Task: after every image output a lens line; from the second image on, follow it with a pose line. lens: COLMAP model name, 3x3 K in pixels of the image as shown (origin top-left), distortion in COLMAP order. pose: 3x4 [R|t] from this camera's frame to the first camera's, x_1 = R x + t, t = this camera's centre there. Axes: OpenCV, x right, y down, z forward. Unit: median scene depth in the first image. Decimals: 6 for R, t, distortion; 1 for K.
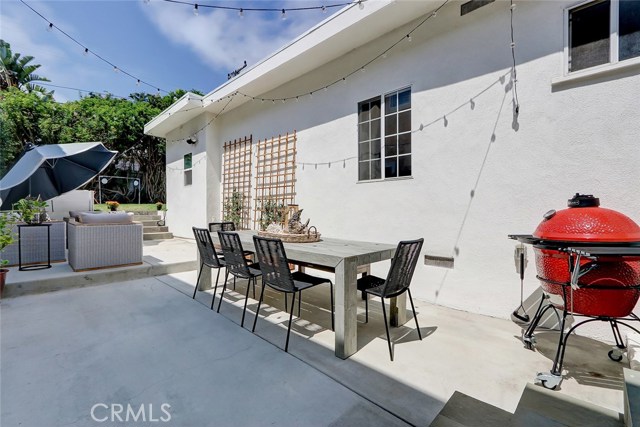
lens RADIAL K [[296.5, 0, 307.3], [0, 296.5, 210.7], [0, 0, 1]] dist [0.004133, 0.000971]
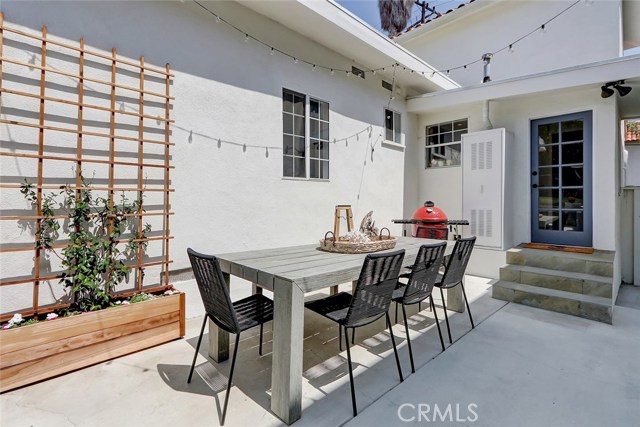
lens RADIAL K [[299.5, 0, 321.7], [0, 299.5, 198.9], [0, 0, 1]] dist [0.000113, -0.000039]
pose [[-0.003668, 0.007366, 0.999966, -0.796499], [0.001490, 0.999972, -0.007361, -0.030495], [-0.999992, 0.001463, -0.003679, 0.991057]]
